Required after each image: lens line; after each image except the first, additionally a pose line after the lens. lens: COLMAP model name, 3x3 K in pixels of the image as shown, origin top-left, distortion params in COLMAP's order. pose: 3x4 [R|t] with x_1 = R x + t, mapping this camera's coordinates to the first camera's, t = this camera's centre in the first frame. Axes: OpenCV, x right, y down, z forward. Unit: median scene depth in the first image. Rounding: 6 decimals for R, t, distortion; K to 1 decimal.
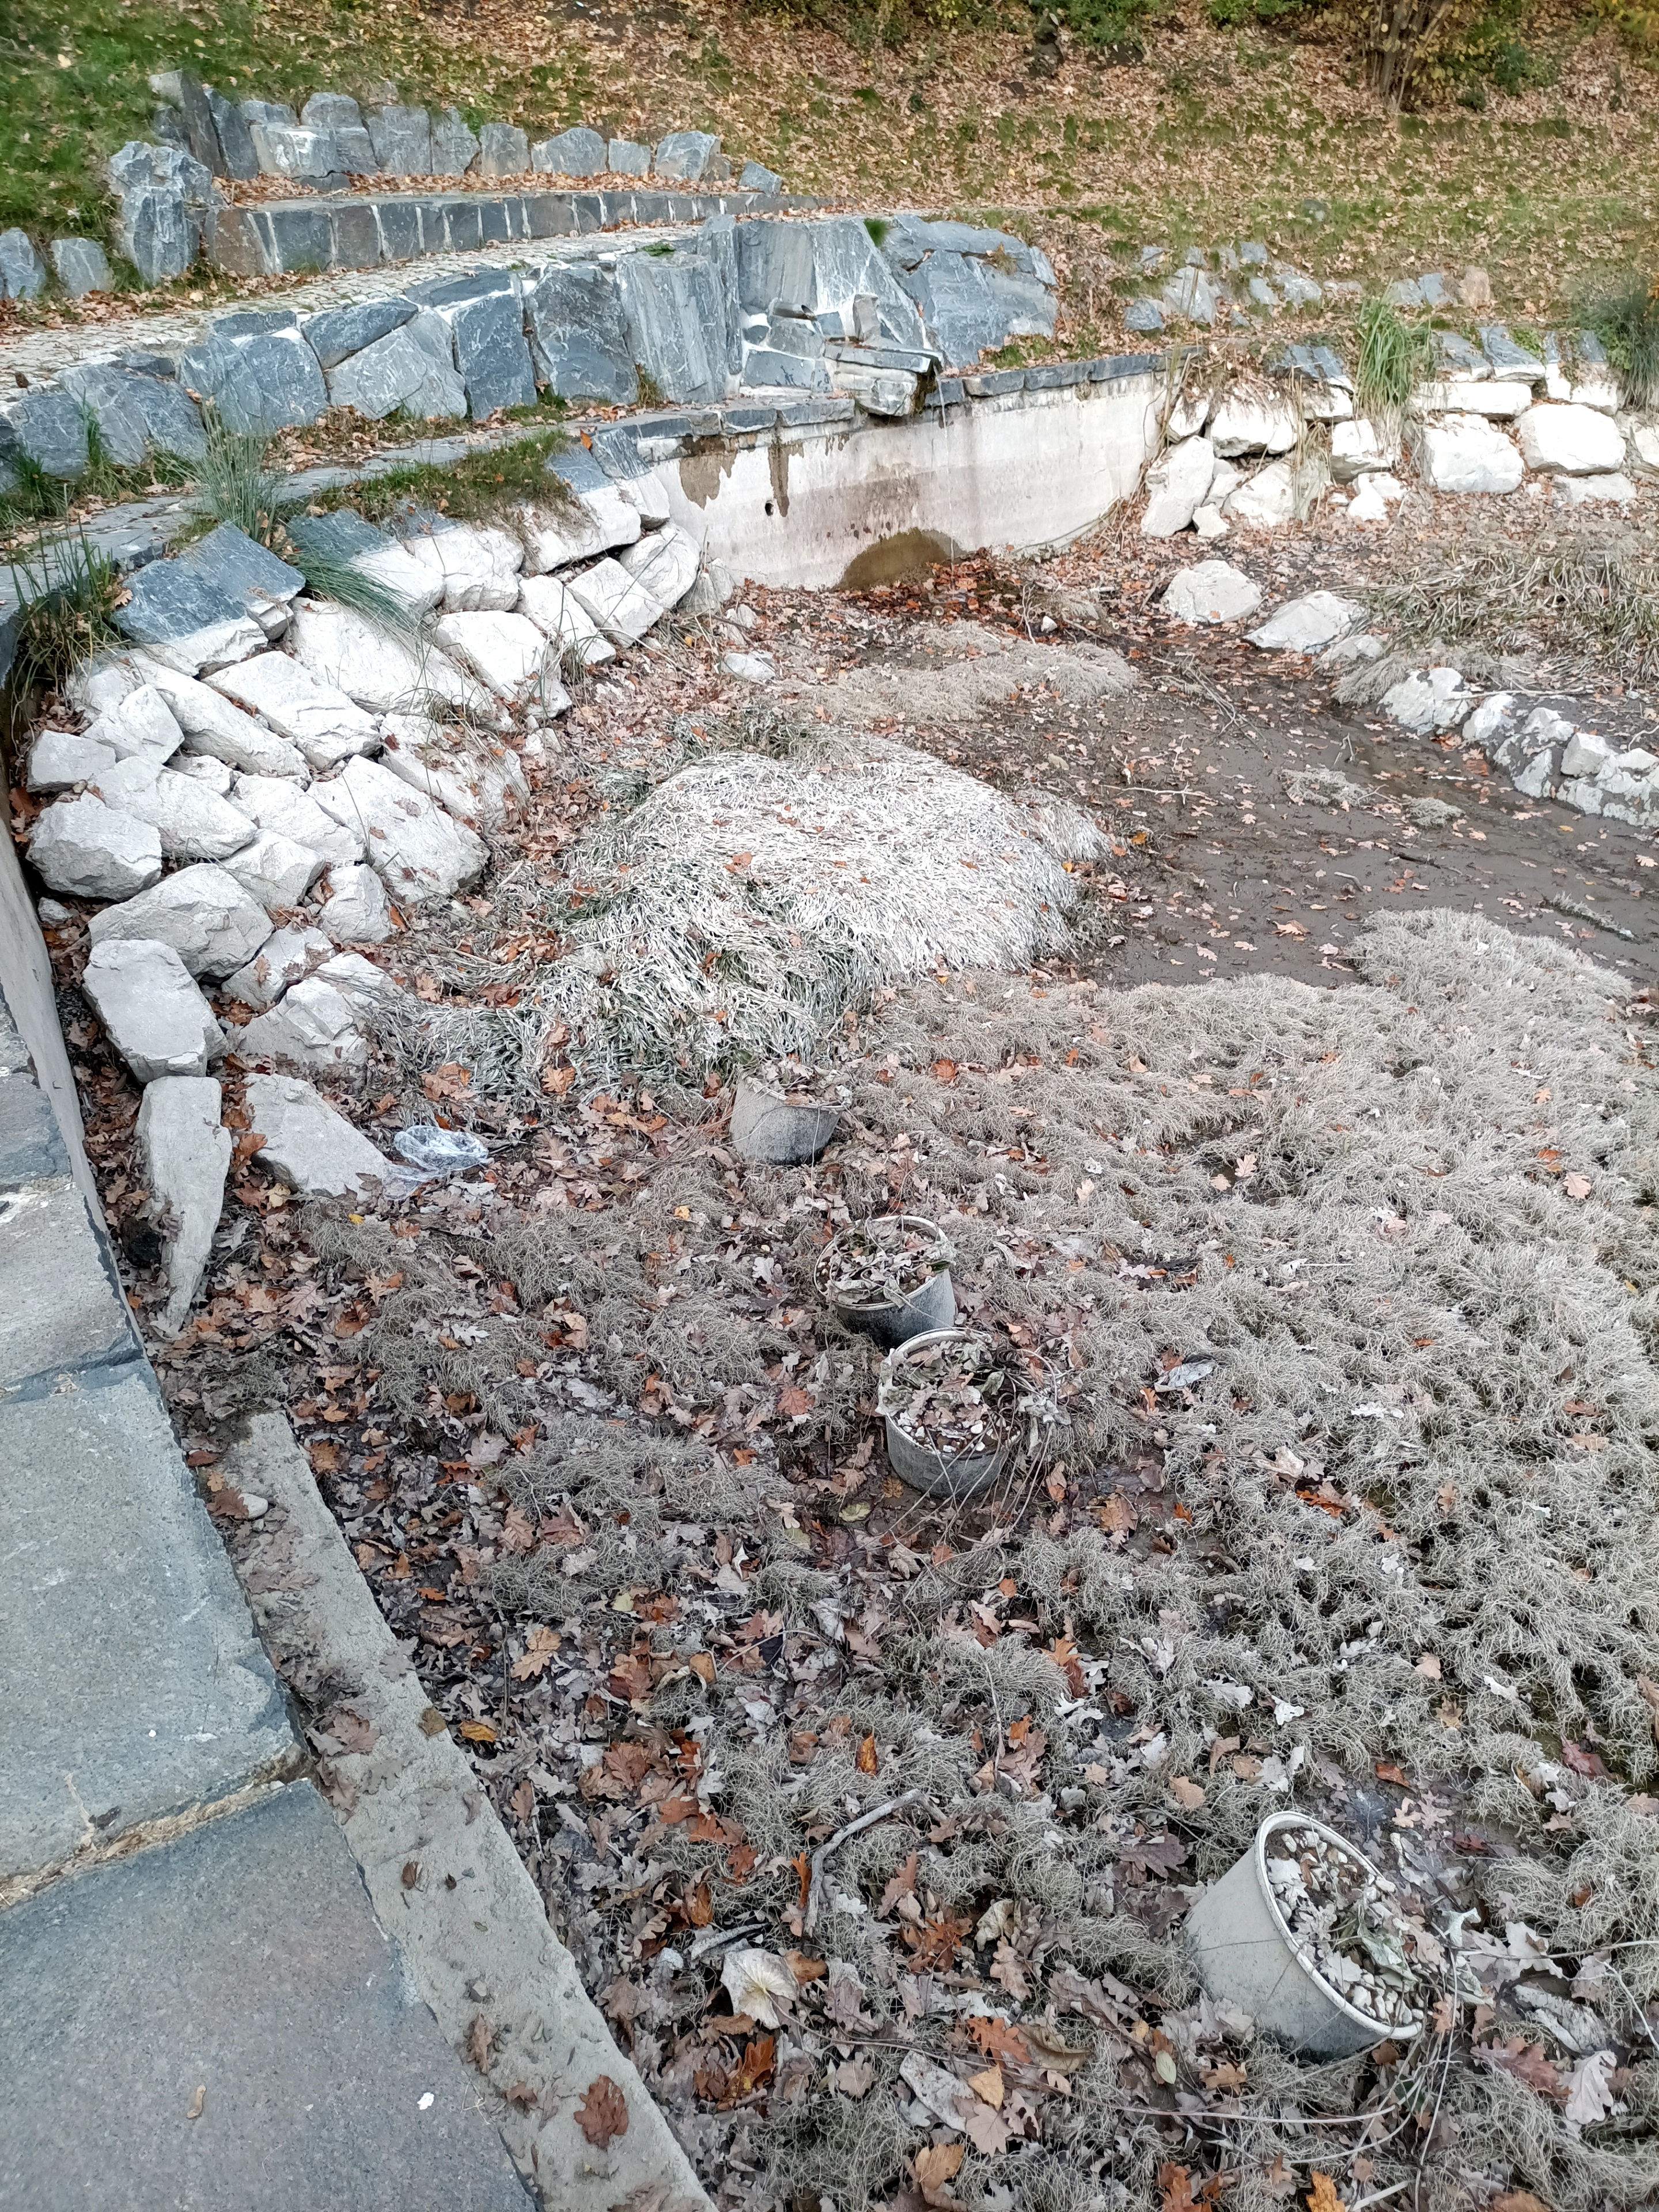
lens RADIAL K [[1638.5, 0, 836.8], [0, 1638.5, 1104.3], [0, 0, 1]] dist [0.058396, -0.044624]
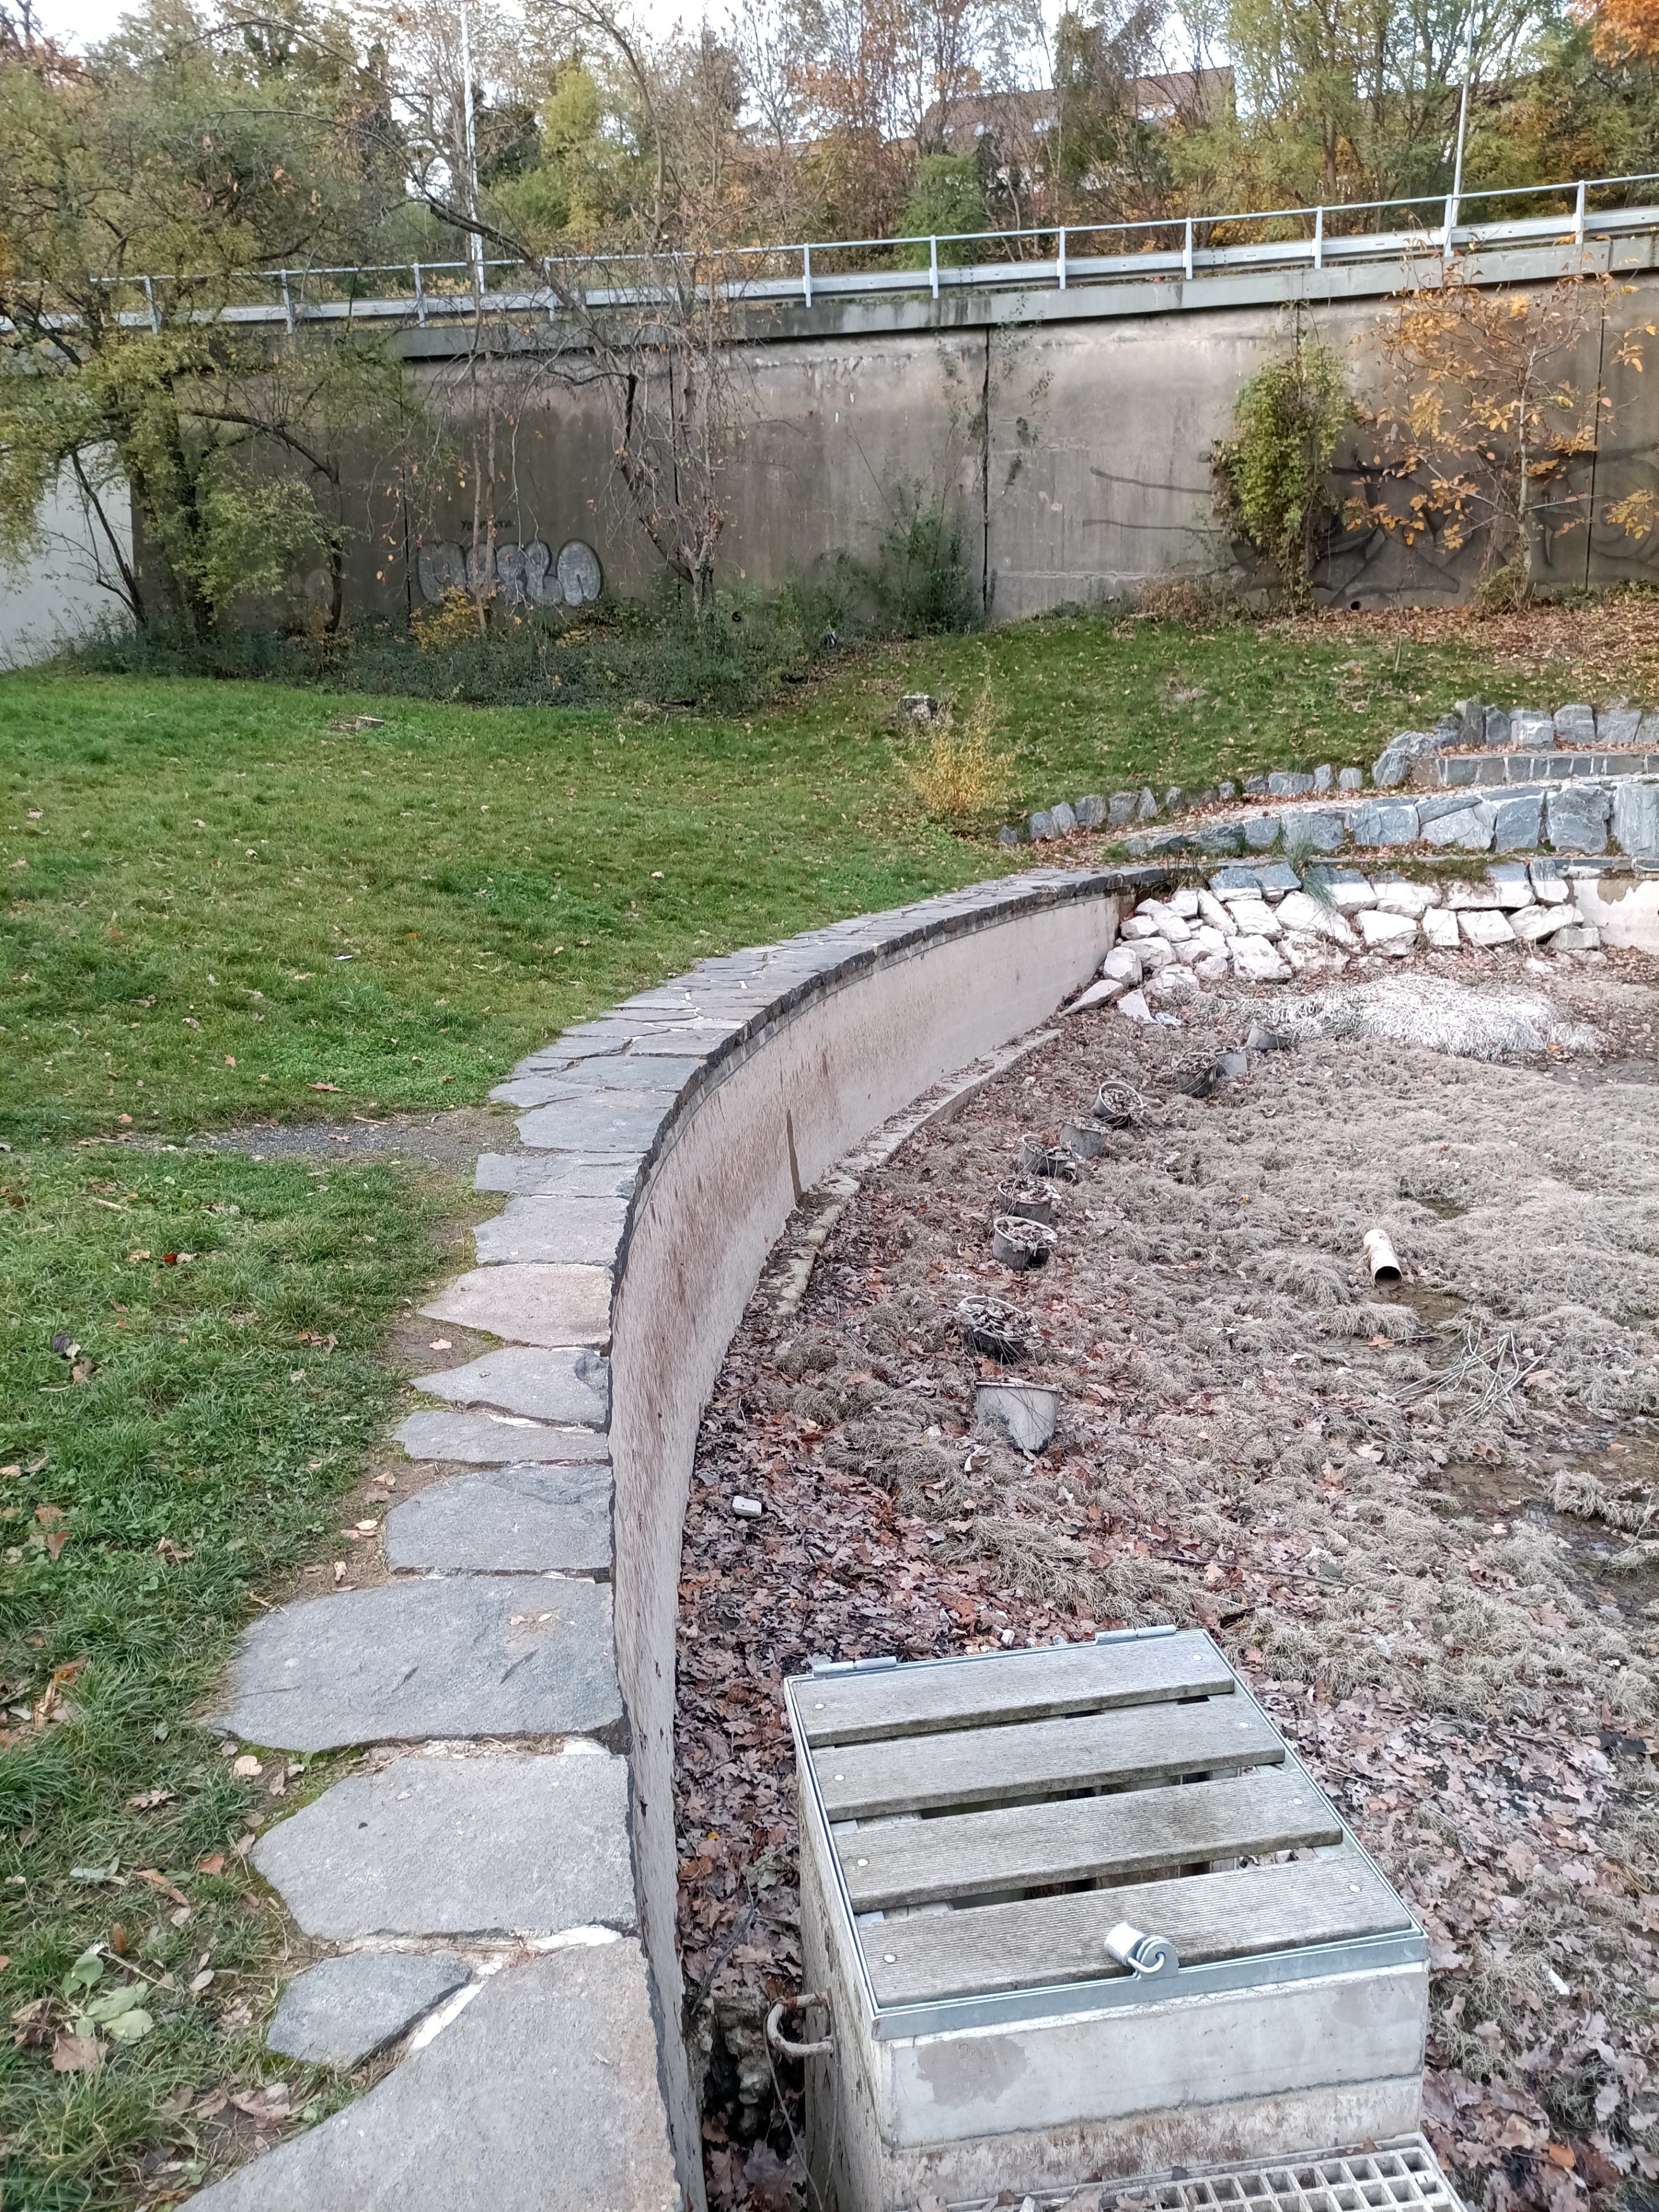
lens RADIAL K [[1638.5, 0, 832.4], [0, 1638.5, 1100.0], [0, 0, 1]] dist [0.058396, -0.044624]
pose [[0.536387, 0.198959, -0.820186, 0.929588], [-0.421216, 0.905237, -0.055877, 0.280261], [0.731345, 0.375448, 0.569362, -0.559502]]
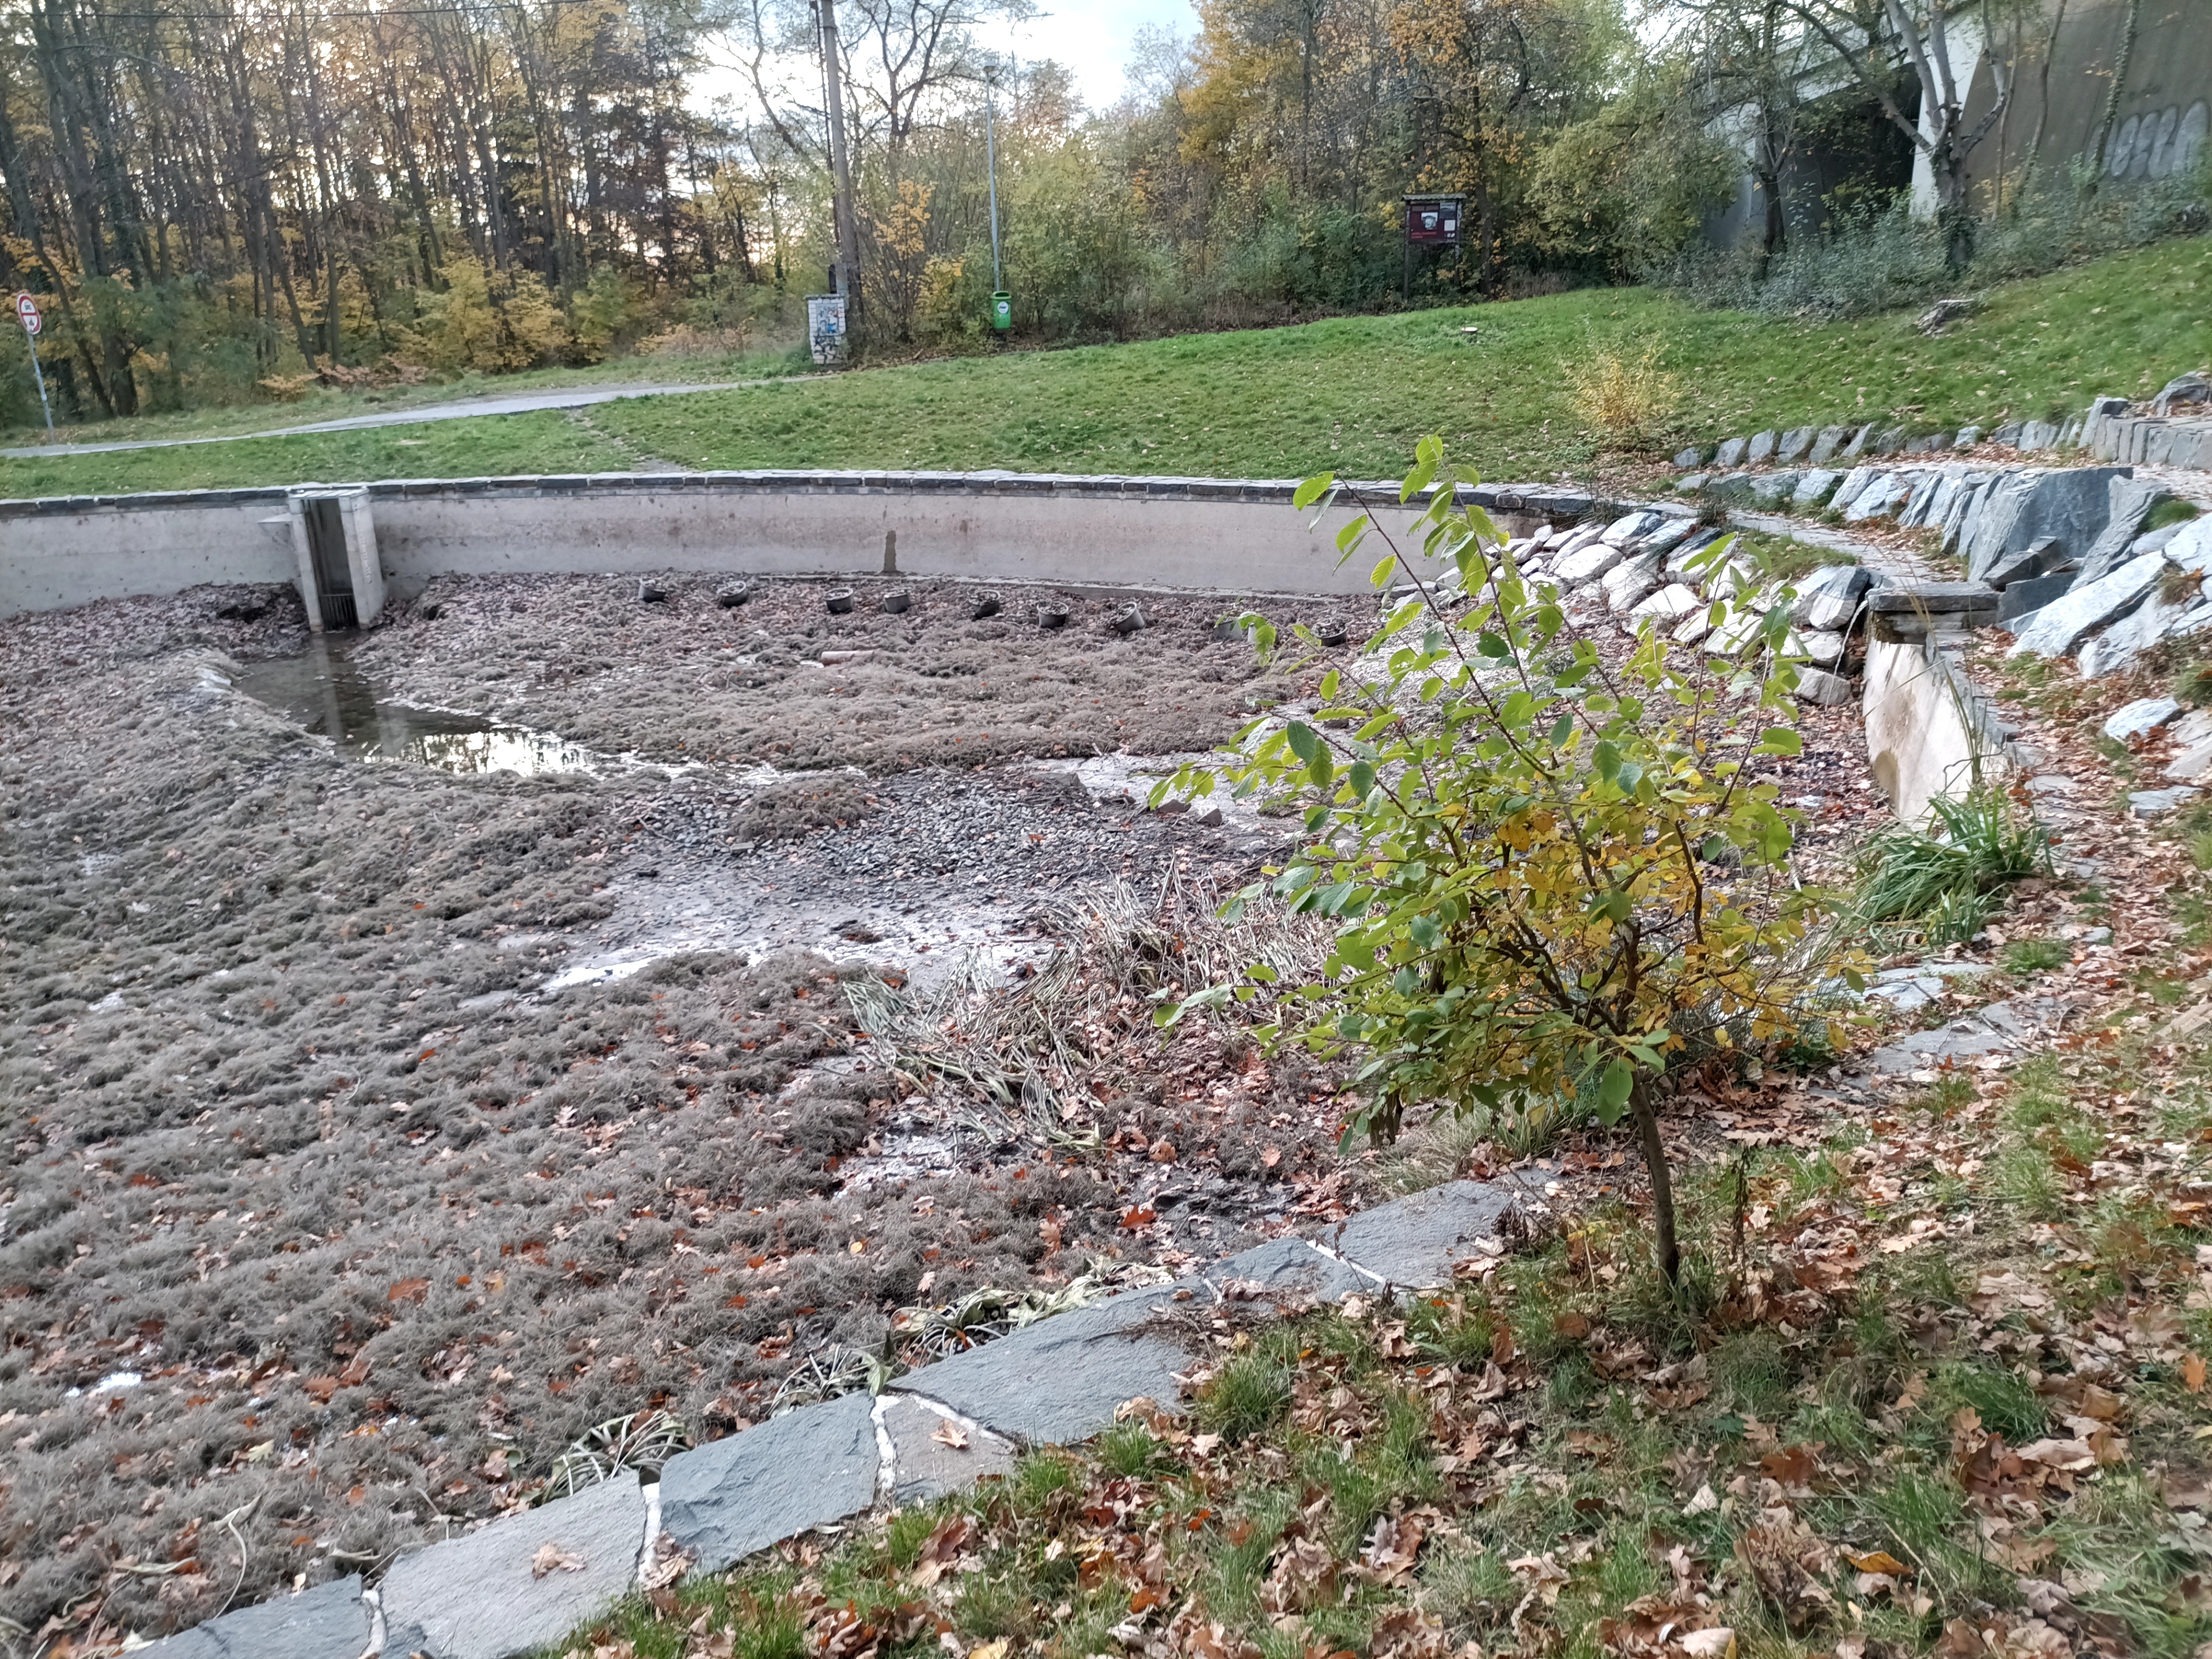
lens RADIAL K [[1638.5, 0, 1108.2], [0, 1638.5, 834.0], [0, 0, 1]] dist [0.058396, -0.044624]
pose [[-0.872250, 0.182648, -0.453673, 0.939025], [-0.213110, 0.692990, 0.688730, -0.920117], [0.440186, 0.697427, -0.565536, 1.415187]]
